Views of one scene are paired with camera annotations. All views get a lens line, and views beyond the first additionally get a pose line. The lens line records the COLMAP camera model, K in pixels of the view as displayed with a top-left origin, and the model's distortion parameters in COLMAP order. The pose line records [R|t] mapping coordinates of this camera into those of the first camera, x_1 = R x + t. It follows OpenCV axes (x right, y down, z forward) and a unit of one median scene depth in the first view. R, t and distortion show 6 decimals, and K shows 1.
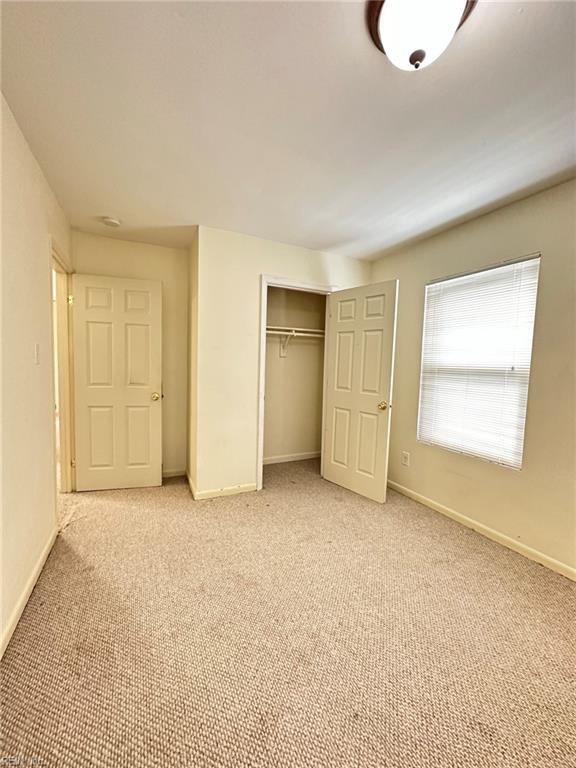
lens RADIAL K [[306.3, 0, 288.7], [0, 306.3, 383.9], [0, 0, 1]] dist [-0.001834, 0.000426]
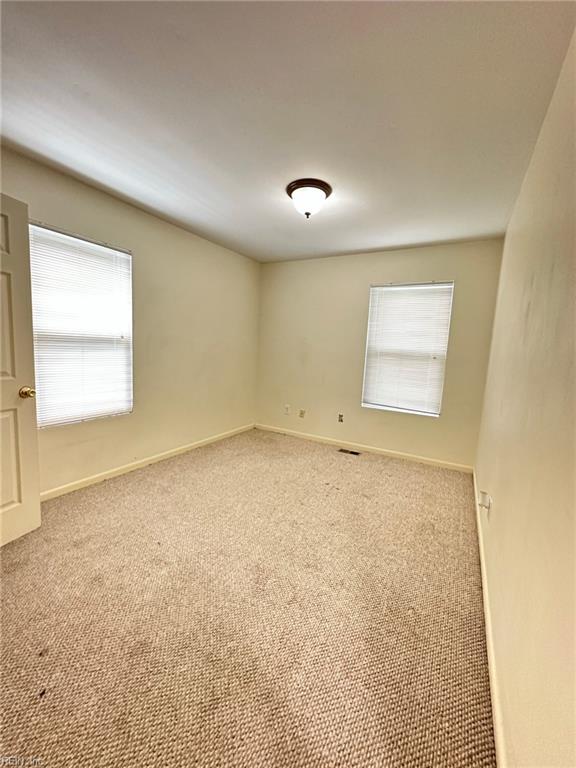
lens RADIAL K [[306.3, 0, 288.7], [0, 306.3, 383.9], [0, 0, 1]] dist [-0.001834, 0.000426]
pose [[-0.563156, -0.156407, 0.811414, -0.698731], [-0.006938, 0.982784, 0.184625, -0.094951], [-0.826321, 0.098343, -0.554546, 1.111911]]
